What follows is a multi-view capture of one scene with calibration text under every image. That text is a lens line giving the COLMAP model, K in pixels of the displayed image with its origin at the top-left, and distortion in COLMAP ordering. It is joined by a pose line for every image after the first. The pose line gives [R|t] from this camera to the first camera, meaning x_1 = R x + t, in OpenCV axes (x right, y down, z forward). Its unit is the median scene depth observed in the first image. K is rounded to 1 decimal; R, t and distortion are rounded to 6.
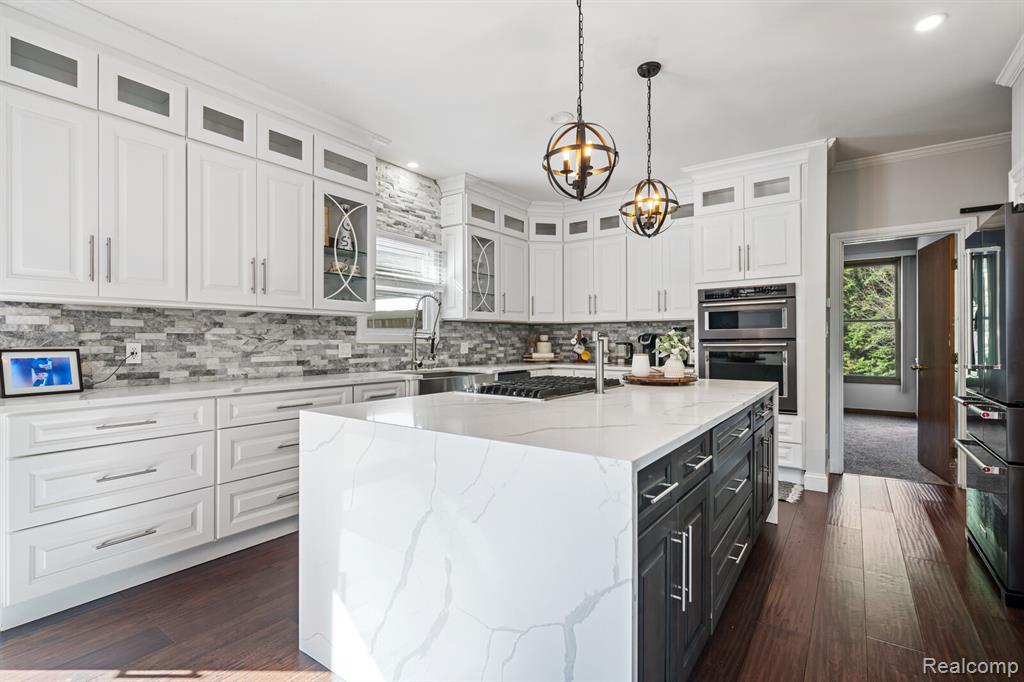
lens RADIAL K [[479.9, 0, 512.0], [0, 479.9, 341.0], [0, 0, 1]] dist [0.000145, -0.000128]
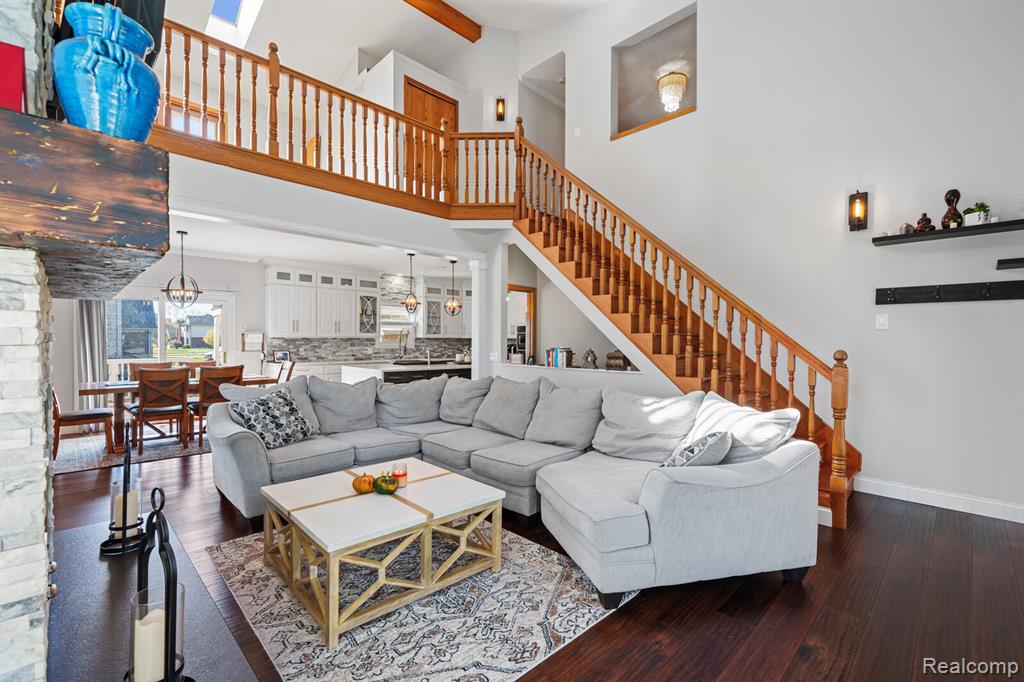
lens RADIAL K [[451.4, 0, 508.1], [0, 451.4, 342.5], [0, 0, 1]] dist [-0.000864, -0.000143]
pose [[0.984699, 0.007896, -0.174088, 0.893258], [-0.006950, 0.999958, 0.006038, -0.051332], [0.174128, -0.004736, 0.984712, -1.405596]]
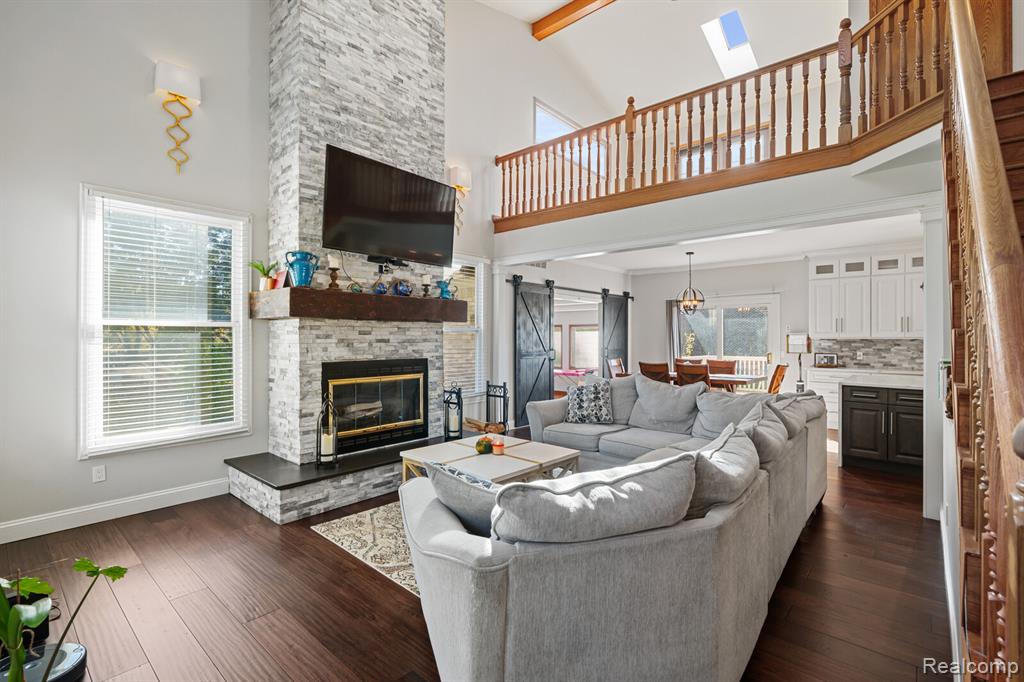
lens RADIAL K [[467.2, 0, 506.0], [0, 467.2, 338.2], [0, 0, 1]] dist [0.001059, 0.000066]
pose [[-0.109038, 0.003944, -0.994030, 1.612469], [-0.001364, 0.999991, 0.004118, -0.064102], [0.994037, 0.001805, -0.109032, -0.555418]]
